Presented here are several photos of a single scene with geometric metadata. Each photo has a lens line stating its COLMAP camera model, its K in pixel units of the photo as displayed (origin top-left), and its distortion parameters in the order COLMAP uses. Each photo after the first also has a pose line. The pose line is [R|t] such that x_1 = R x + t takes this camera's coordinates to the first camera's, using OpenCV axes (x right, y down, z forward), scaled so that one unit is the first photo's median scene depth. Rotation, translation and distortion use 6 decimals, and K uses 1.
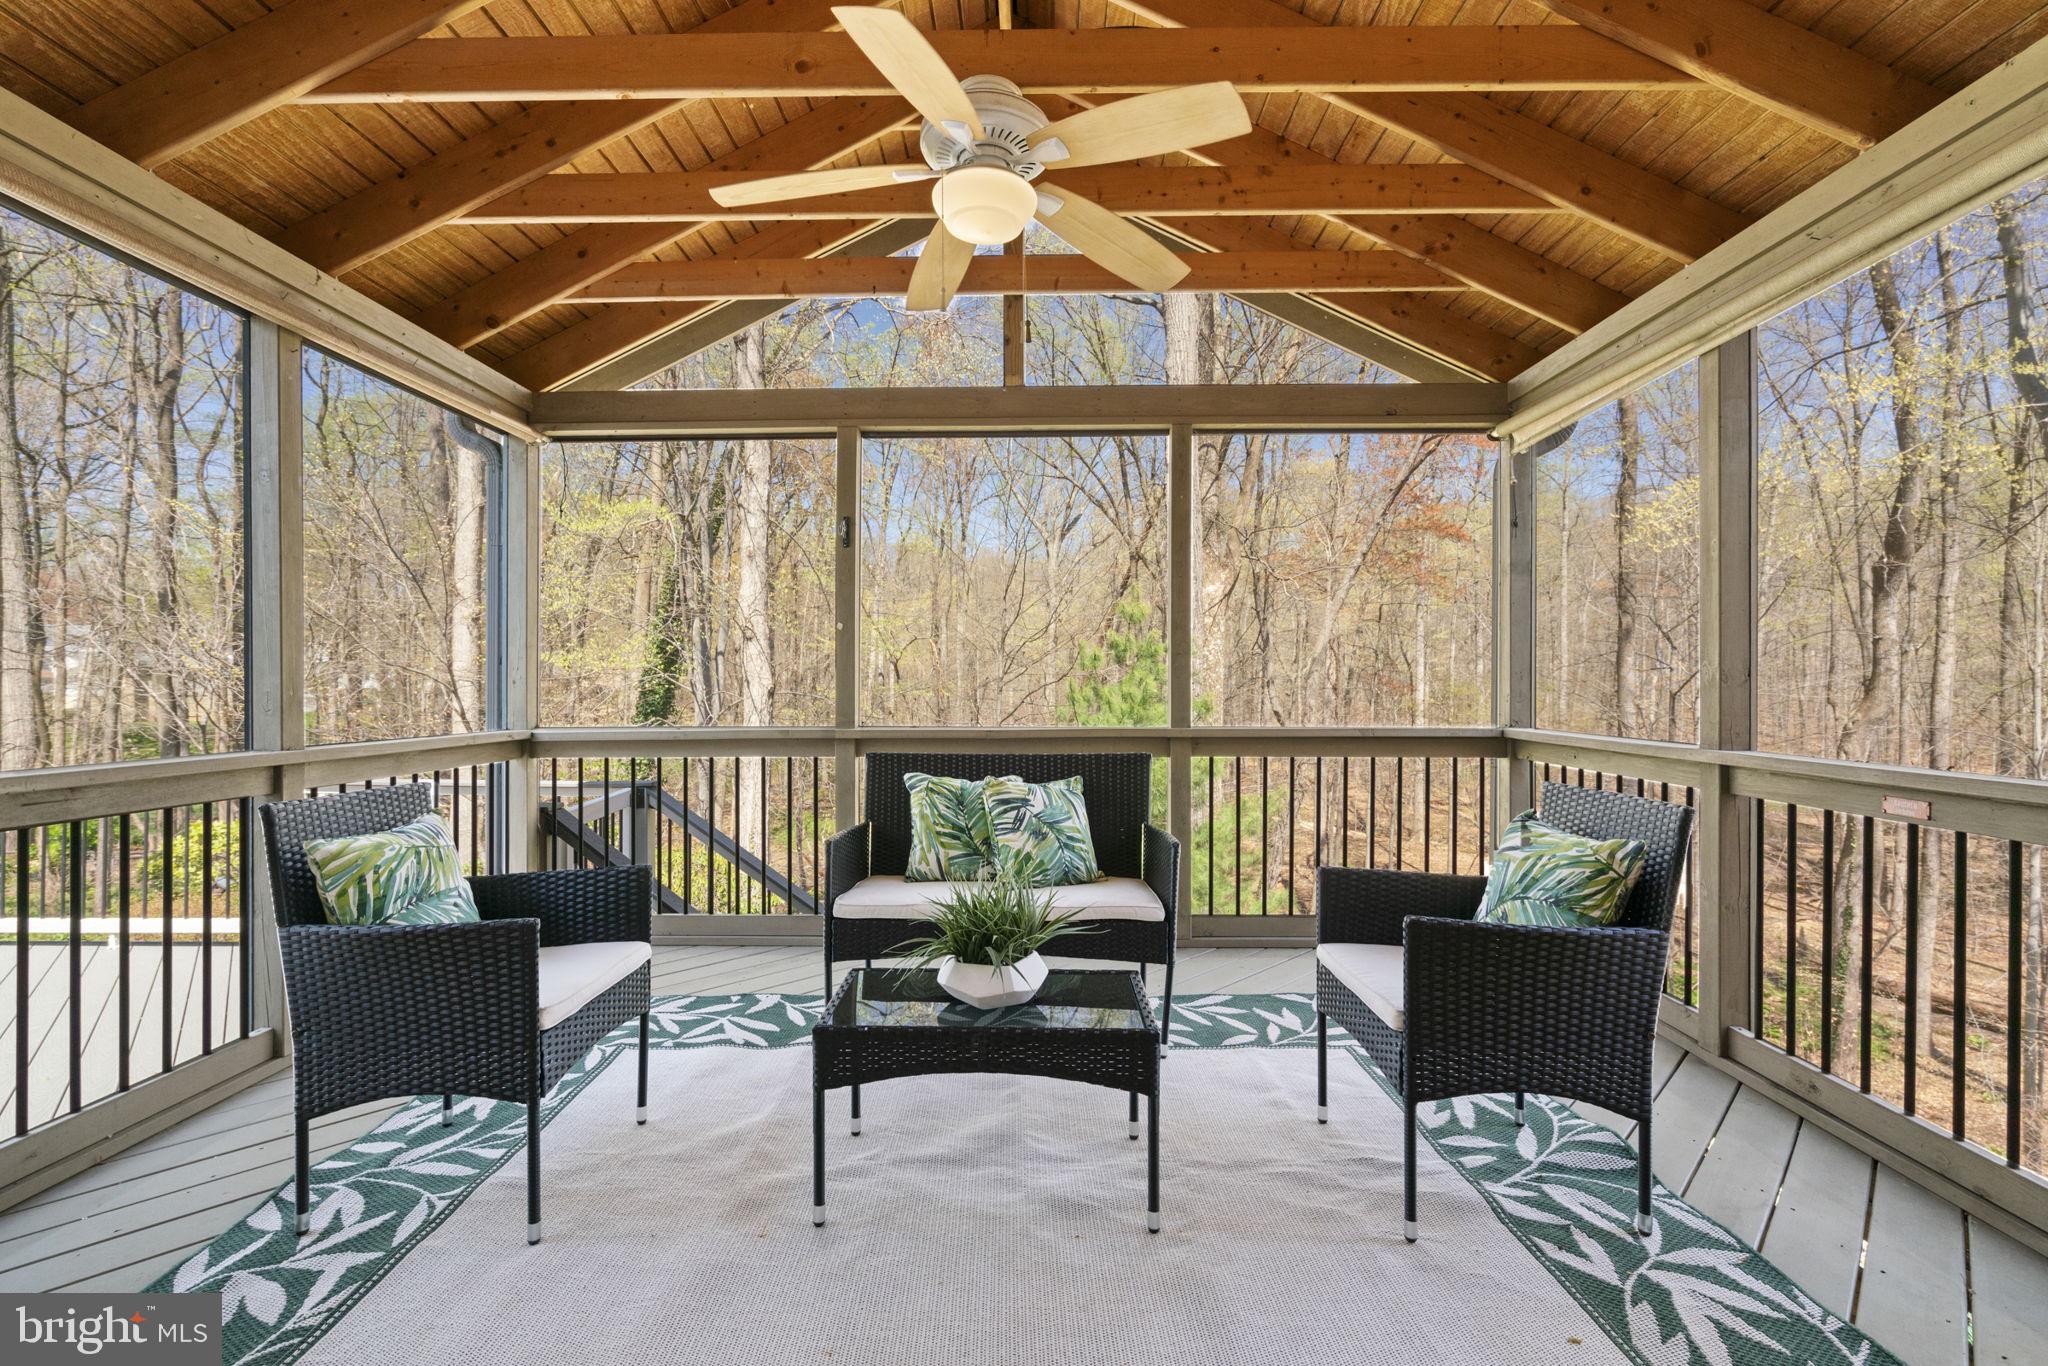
lens RADIAL K [[954.3, 0, 1015.3], [0, 954.3, 692.3], [0, 0, 1]] dist [-0.000710, 0.001151]
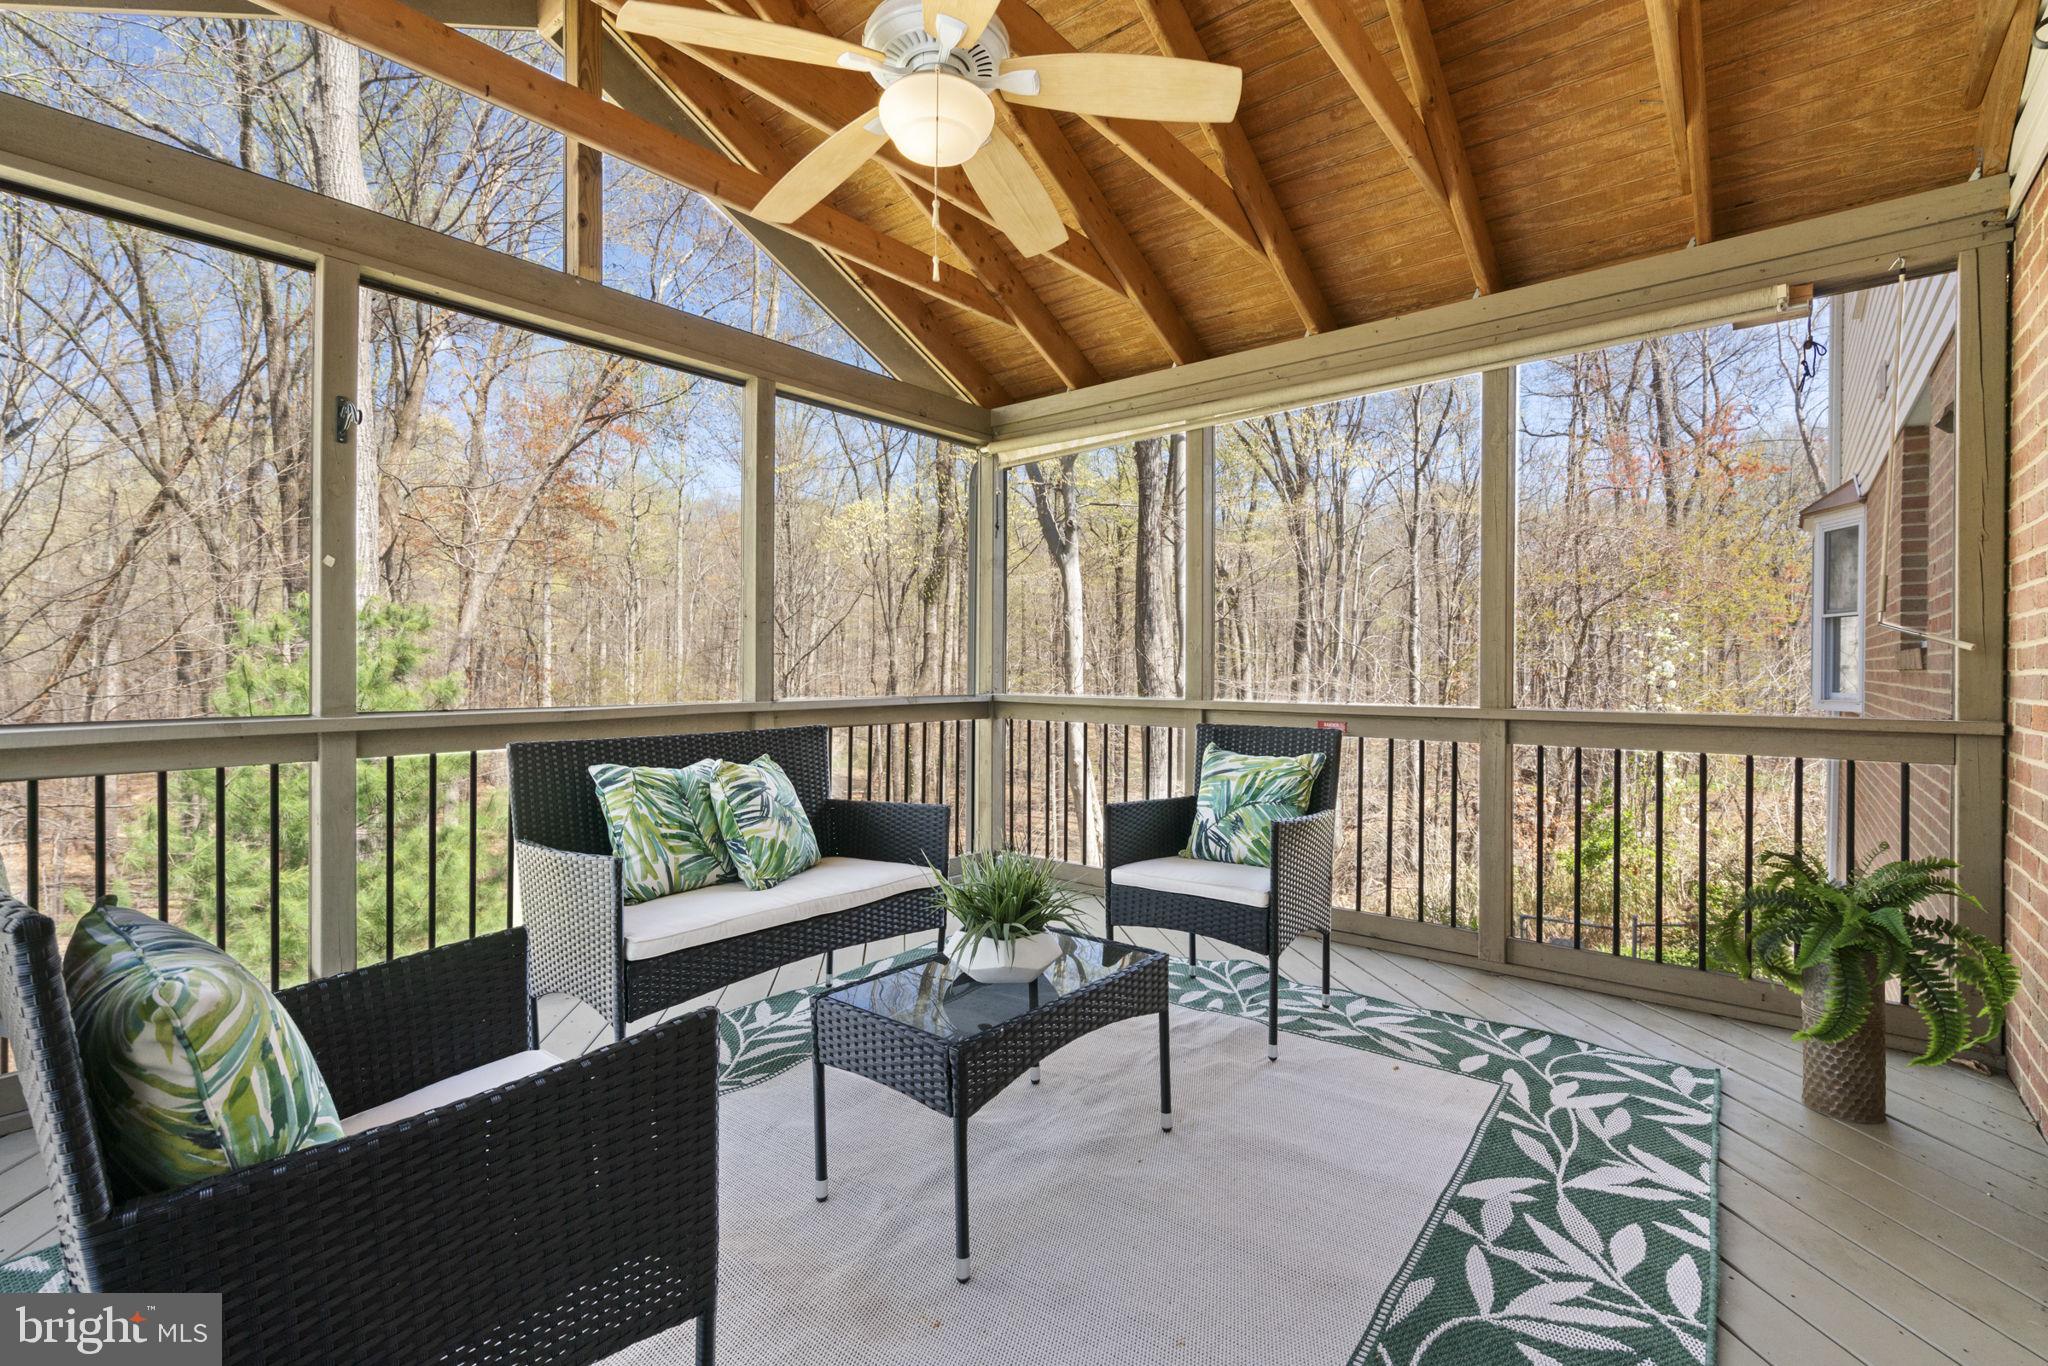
lens RADIAL K [[946.8, 0, 1024.0], [0, 946.8, 683.0], [0, 0, 1]] dist [-0.011582, 0.000317]
pose [[0.604391, -0.012878, 0.796584, -0.524818], [0.007128, 0.999917, 0.010757, 0.014294], [-0.796656, -0.000824, 0.604432, 0.289125]]
